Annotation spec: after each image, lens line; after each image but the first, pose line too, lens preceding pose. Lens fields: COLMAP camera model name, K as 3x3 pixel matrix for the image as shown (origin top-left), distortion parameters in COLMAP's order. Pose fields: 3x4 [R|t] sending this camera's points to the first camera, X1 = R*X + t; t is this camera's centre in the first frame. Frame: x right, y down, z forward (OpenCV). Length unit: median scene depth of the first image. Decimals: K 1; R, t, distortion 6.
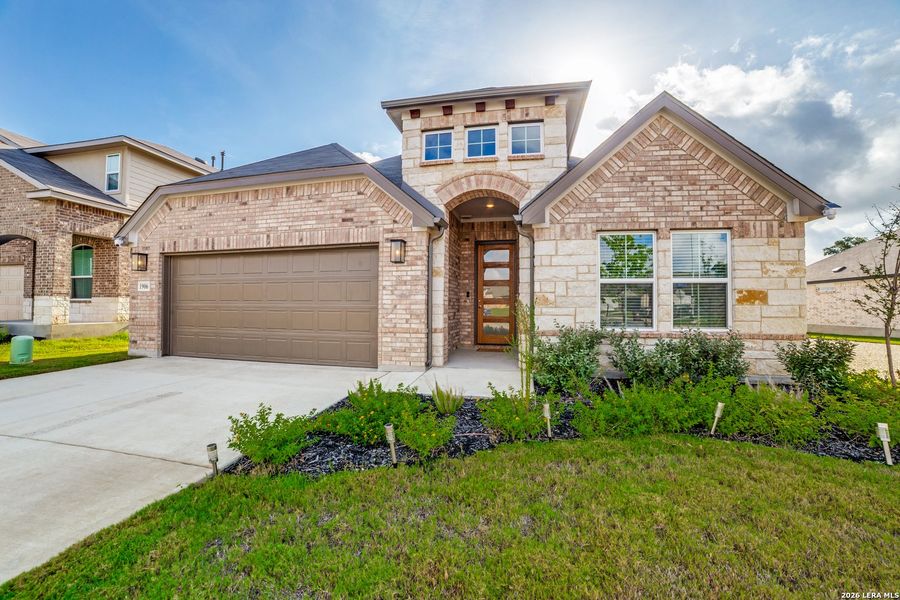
lens RADIAL K [[379.0, 0, 453.9], [0, 379.0, 299.0], [0, 0, 1]] dist [-0.029139, 0.003643]
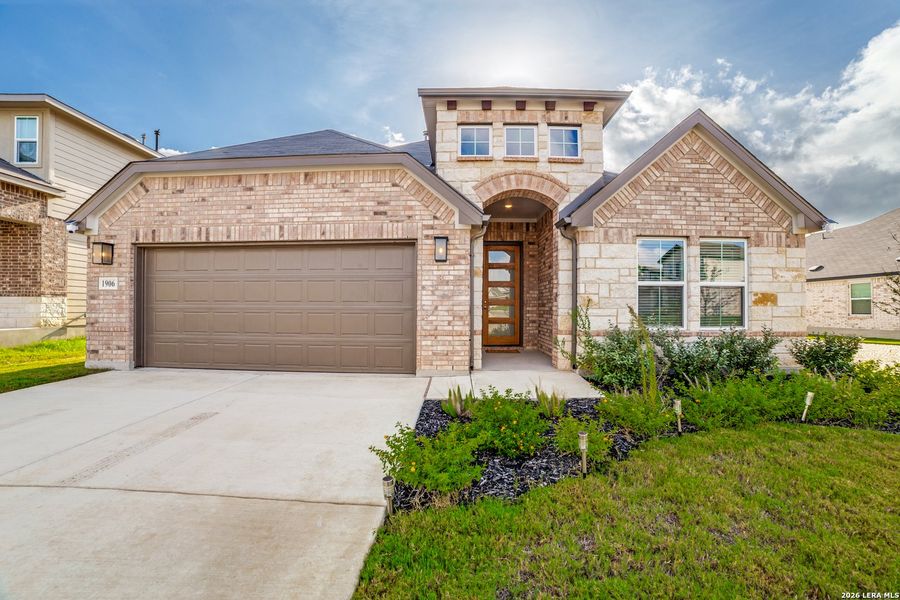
lens RADIAL K [[379.0, 0, 451.7], [0, 379.0, 303.0], [0, 0, 1]] dist [-0.029139, 0.003643]
pose [[0.979901, 0.000244, 0.199485, -0.307078], [-0.002361, 0.999943, 0.010375, -0.002206], [-0.199471, -0.010637, 0.979846, 0.066355]]
